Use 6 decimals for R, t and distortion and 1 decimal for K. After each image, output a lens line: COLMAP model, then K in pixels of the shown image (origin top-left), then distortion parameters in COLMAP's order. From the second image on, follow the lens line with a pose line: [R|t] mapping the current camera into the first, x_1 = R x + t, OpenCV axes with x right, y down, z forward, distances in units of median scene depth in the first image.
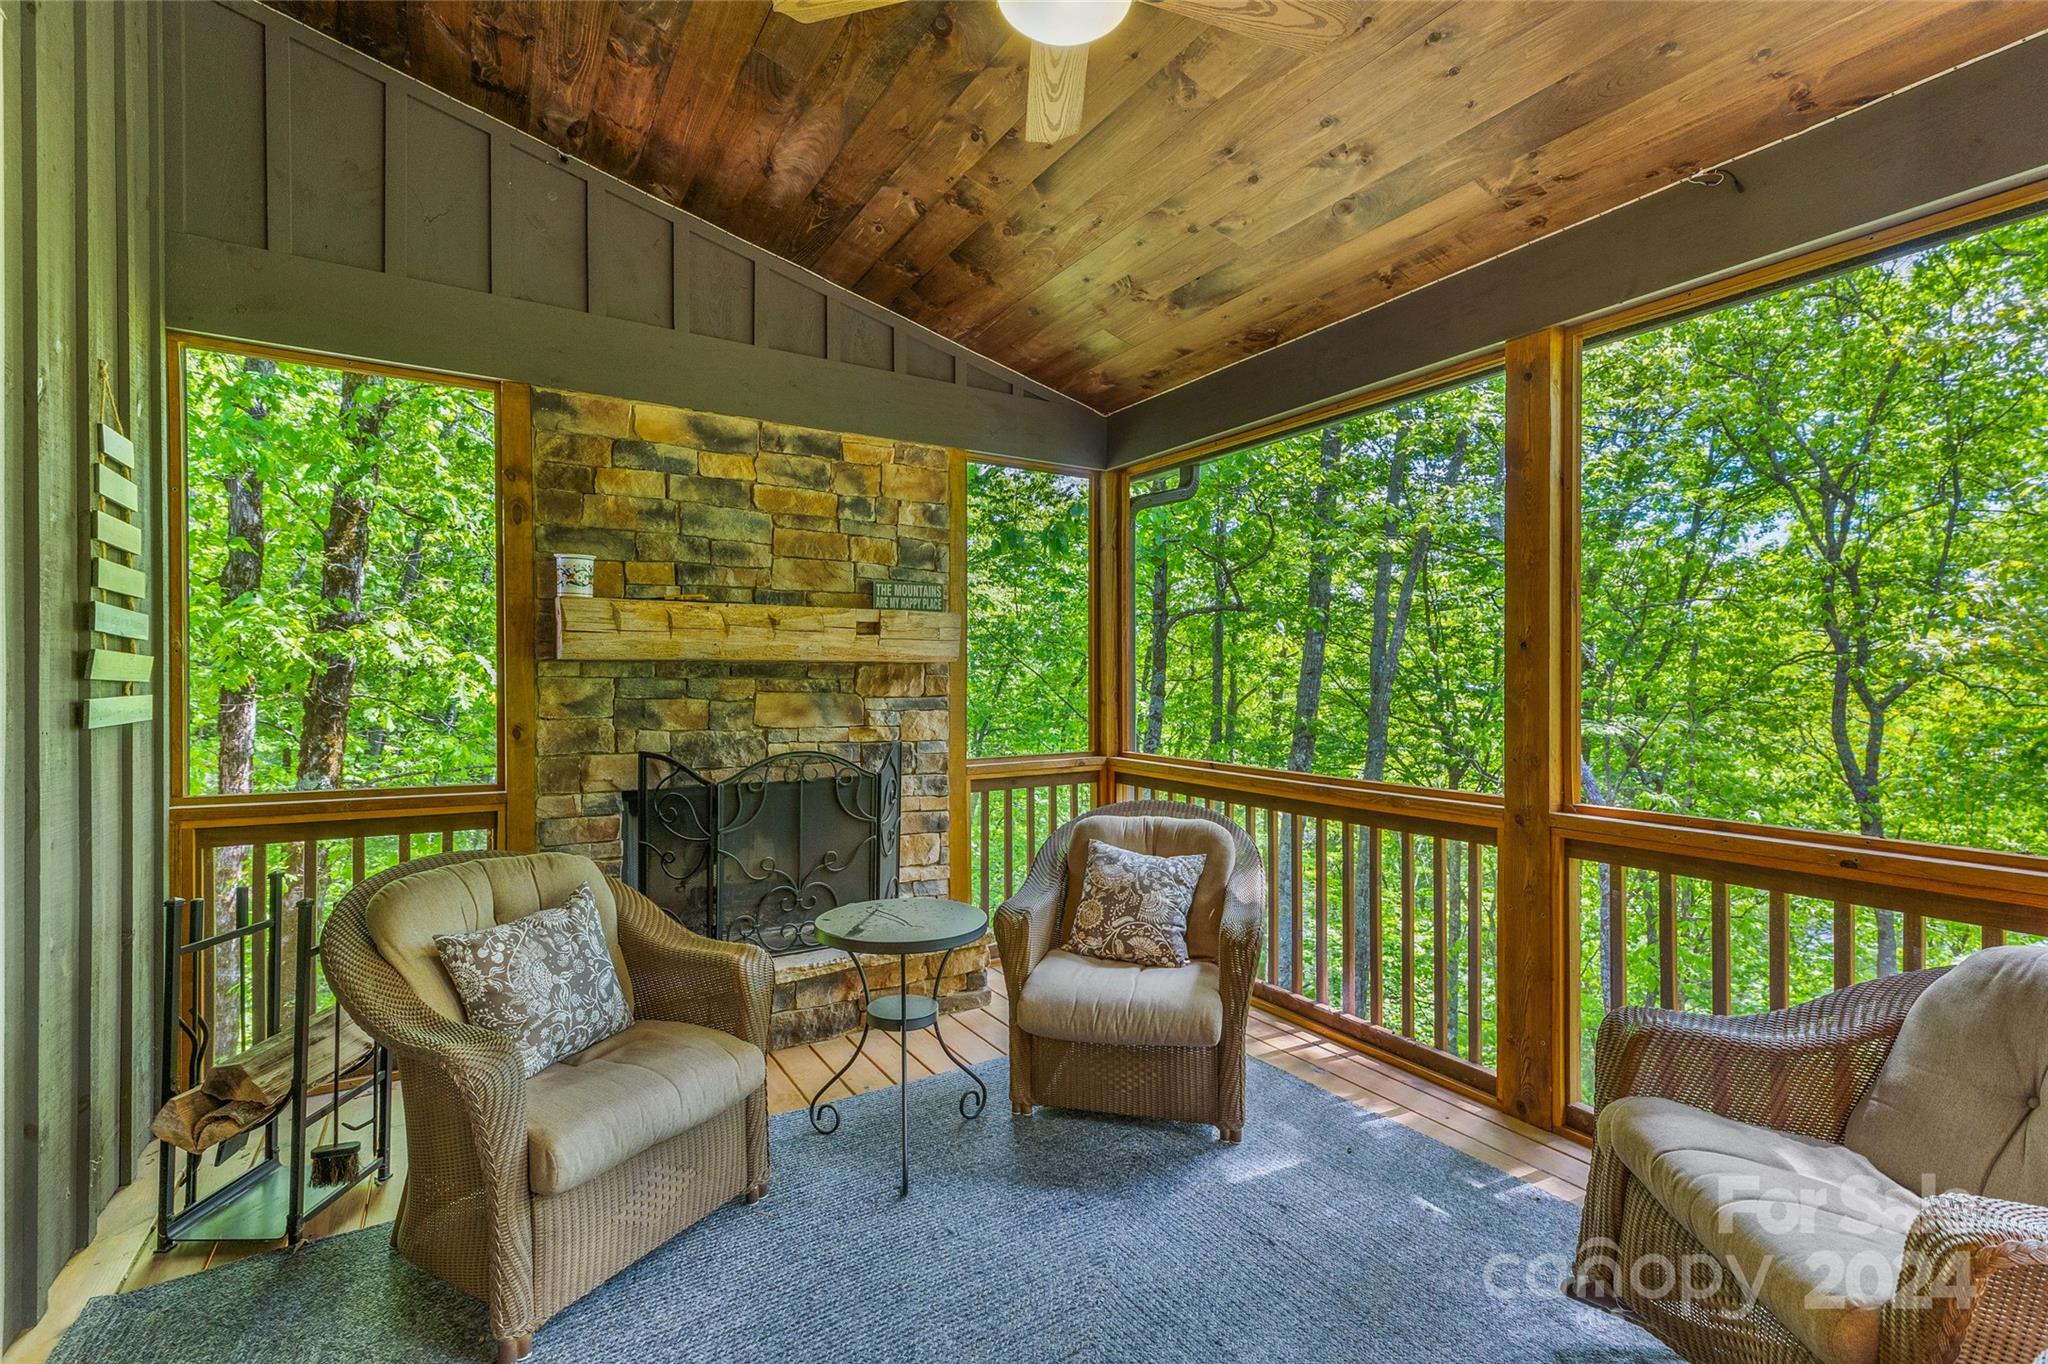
lens RADIAL K [[928.5, 0, 1031.0], [0, 928.5, 677.7], [0, 0, 1]] dist [0.006791, -0.001156]
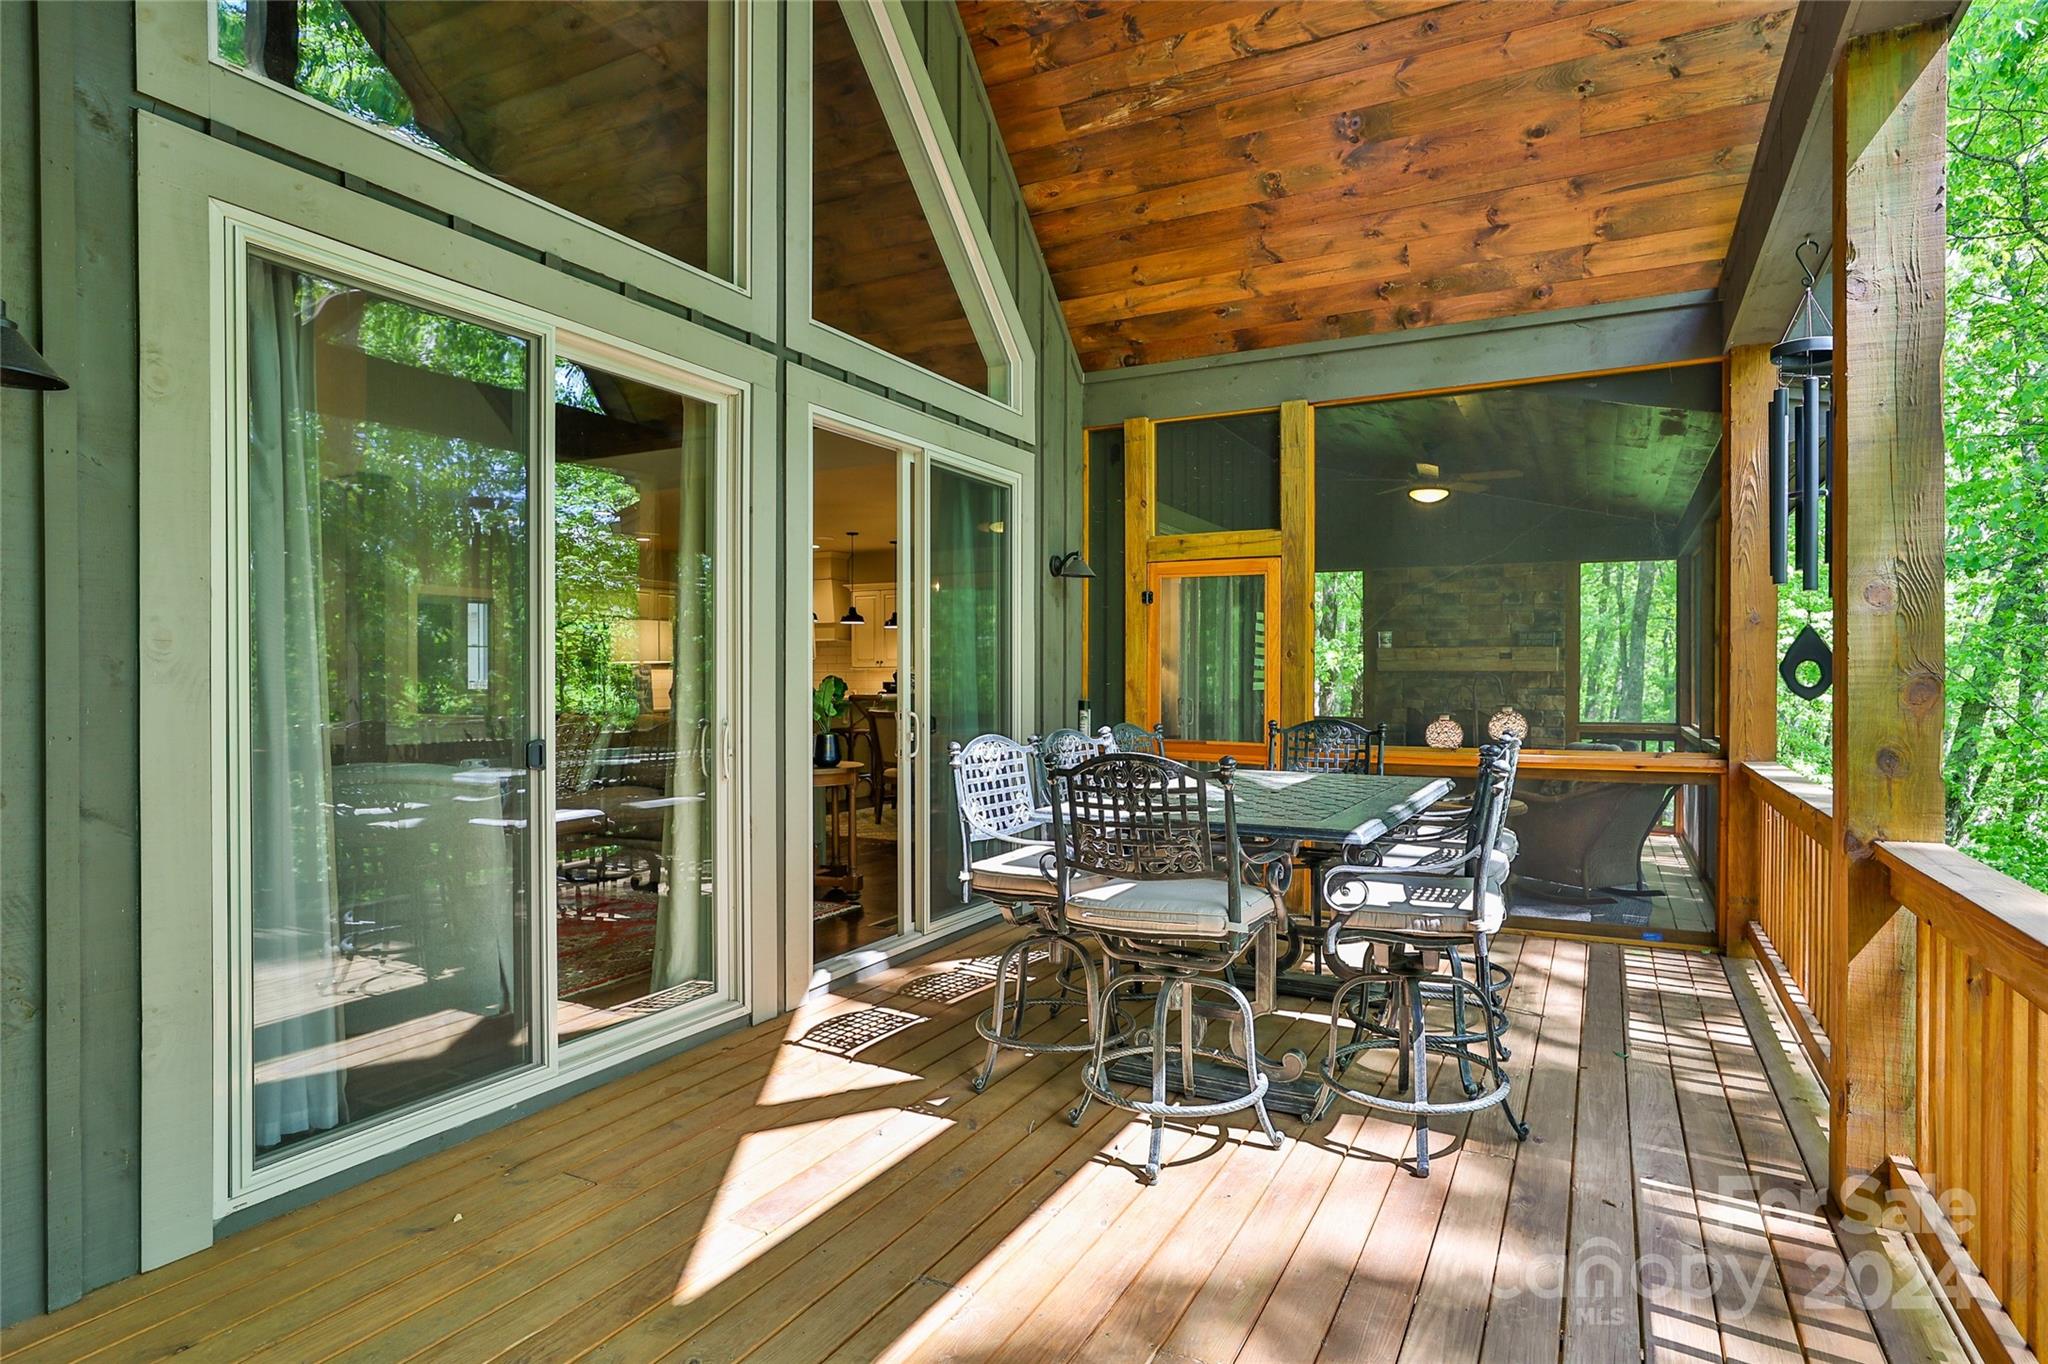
lens RADIAL K [[1025.6, 0, 1030.4], [0, 1025.6, 682.2], [0, 0, 1]] dist [-0.003091, -0.000335]
pose [[0.468322, 0.007903, -0.883523, 1.446853], [-0.002733, 0.999968, 0.007496, -0.006755], [0.883554, -0.001095, 0.468328, -1.125514]]
